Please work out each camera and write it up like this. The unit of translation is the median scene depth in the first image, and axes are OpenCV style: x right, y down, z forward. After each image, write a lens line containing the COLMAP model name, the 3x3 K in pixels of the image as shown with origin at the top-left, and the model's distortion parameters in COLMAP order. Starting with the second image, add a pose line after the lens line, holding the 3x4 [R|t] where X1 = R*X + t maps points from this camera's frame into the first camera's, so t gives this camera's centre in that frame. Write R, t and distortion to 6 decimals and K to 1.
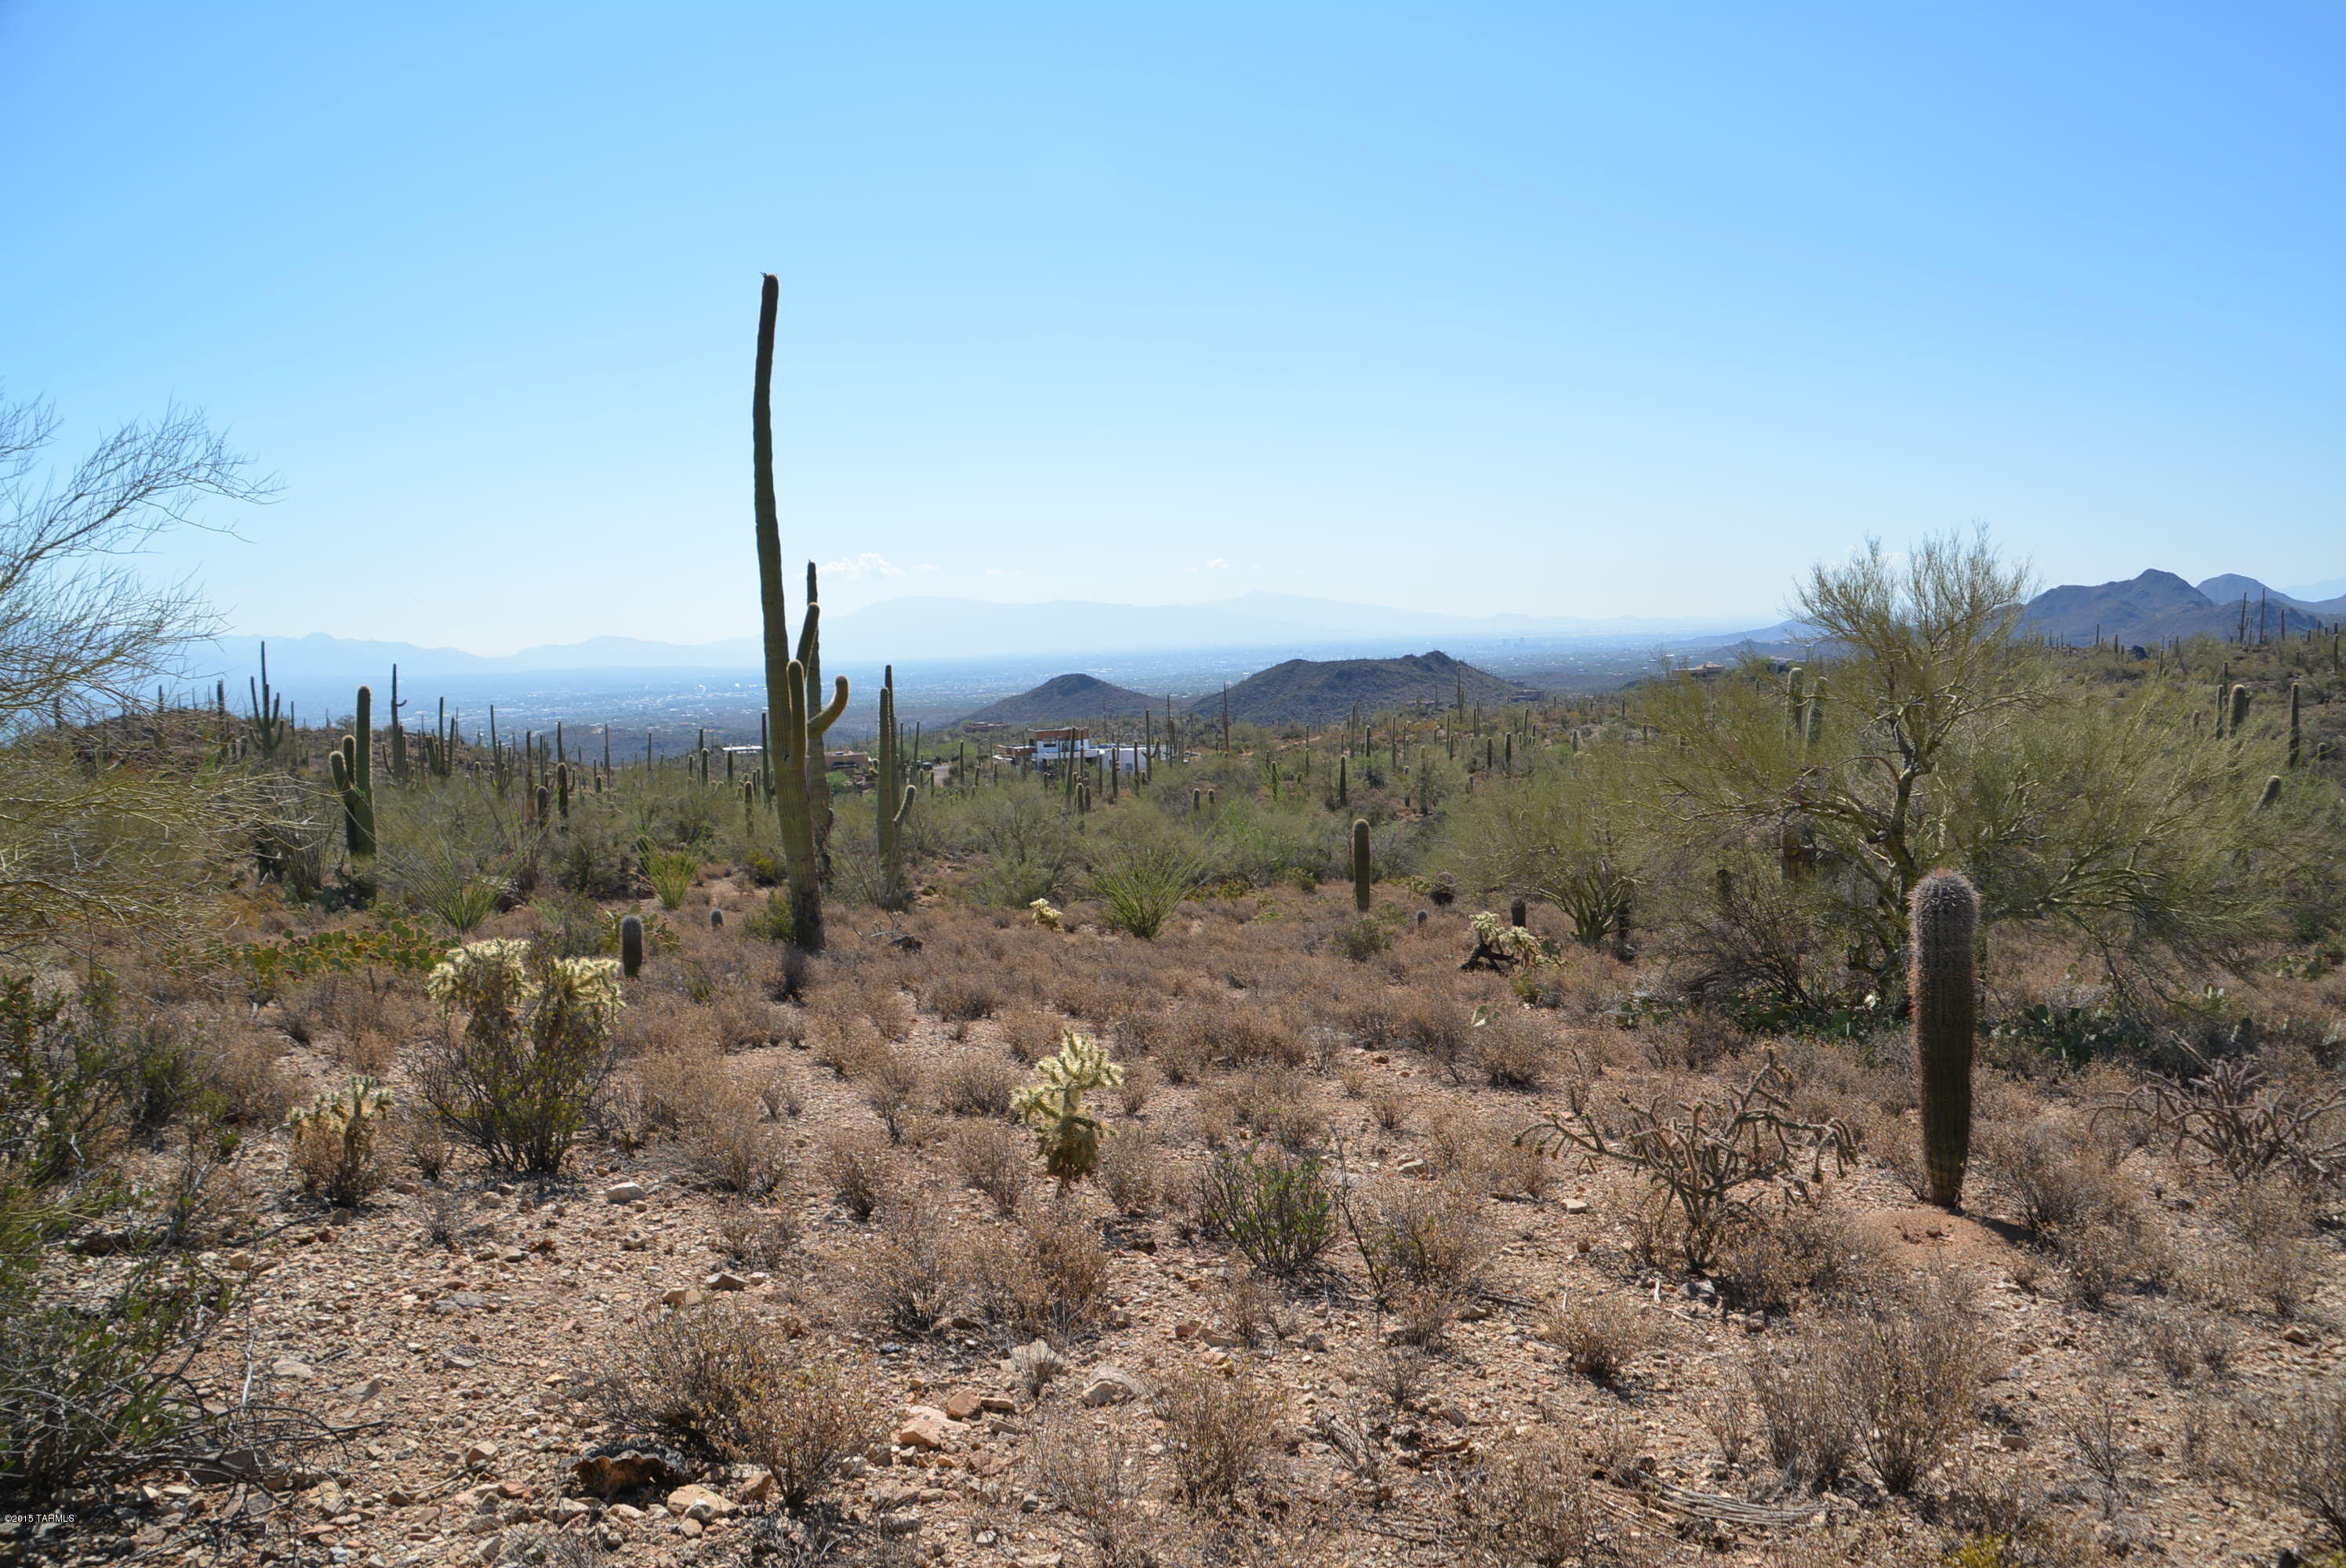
lens RADIAL K [[1899.7, 0, 1177.4], [0, 1899.7, 794.5], [0, 0, 1]] dist [-0.167131, 0.123516]
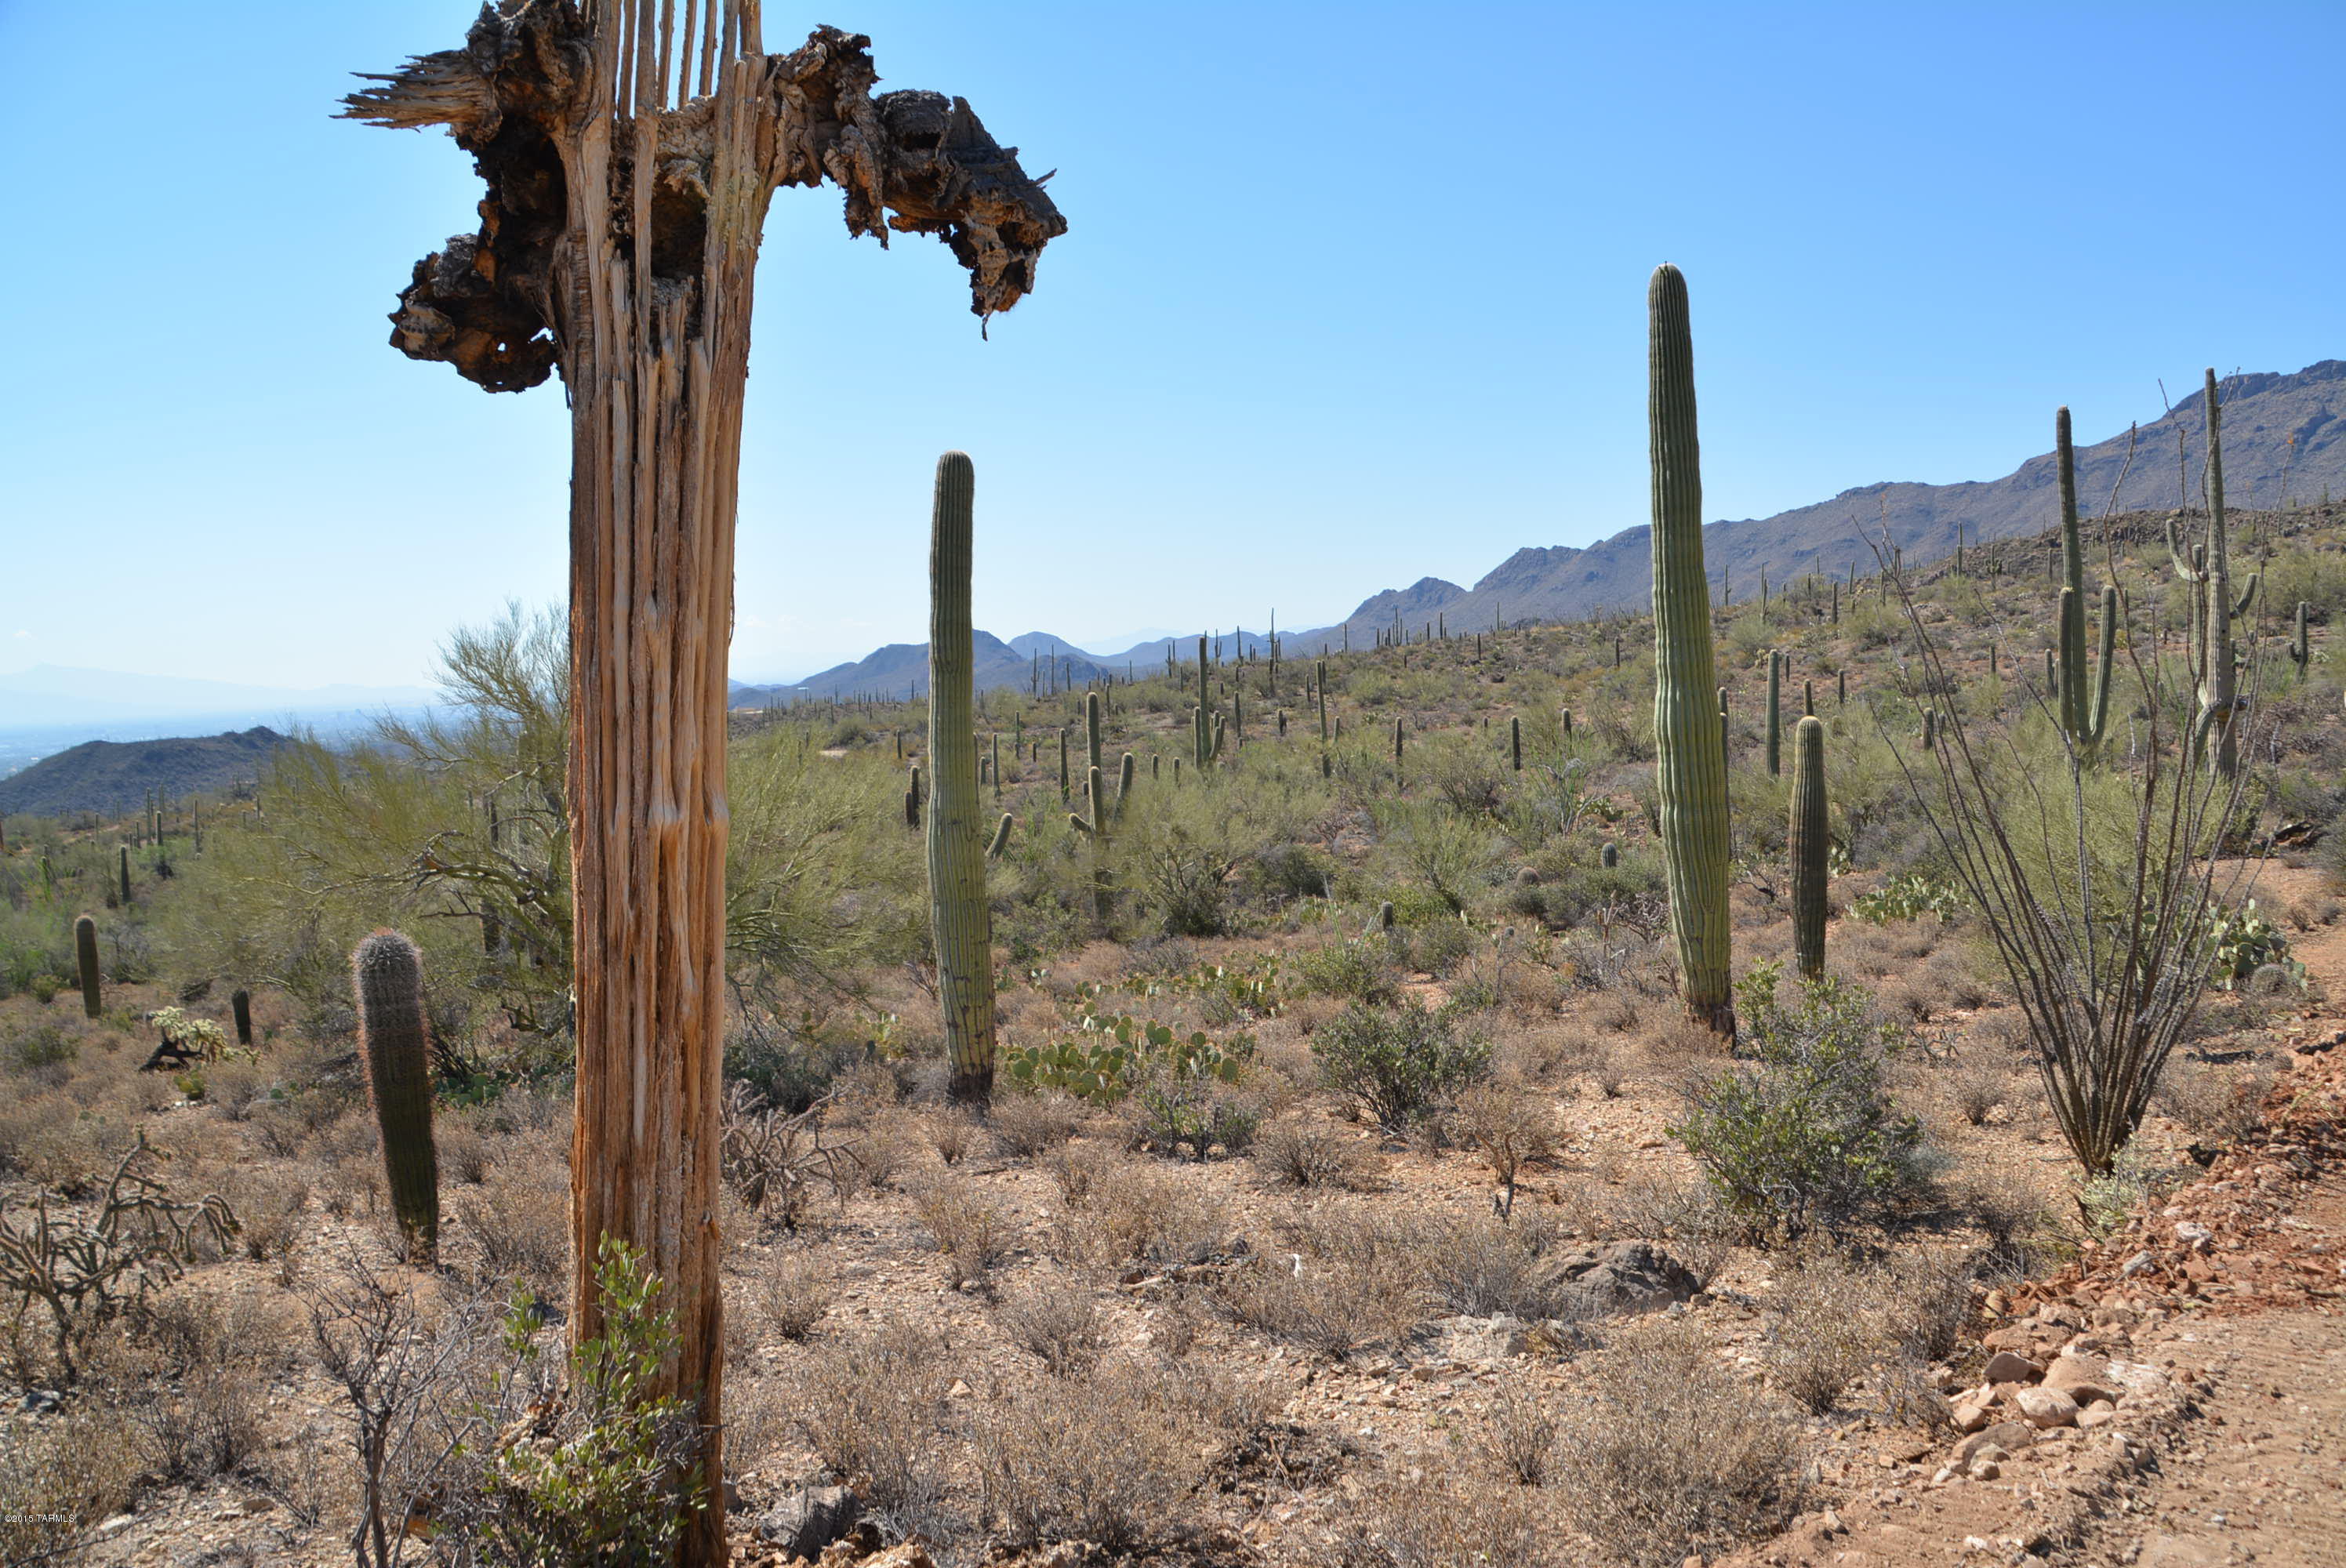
lens RADIAL K [[1899.7, 0, 1166.7], [0, 1899.7, 829.0], [0, 0, 1]] dist [-0.167131, 0.123516]
pose [[0.831221, -0.053157, 0.553395, 0.194277], [0.062086, 0.998067, 0.002614, 0.009059], [-0.552464, 0.032185, 0.832915, -0.063632]]
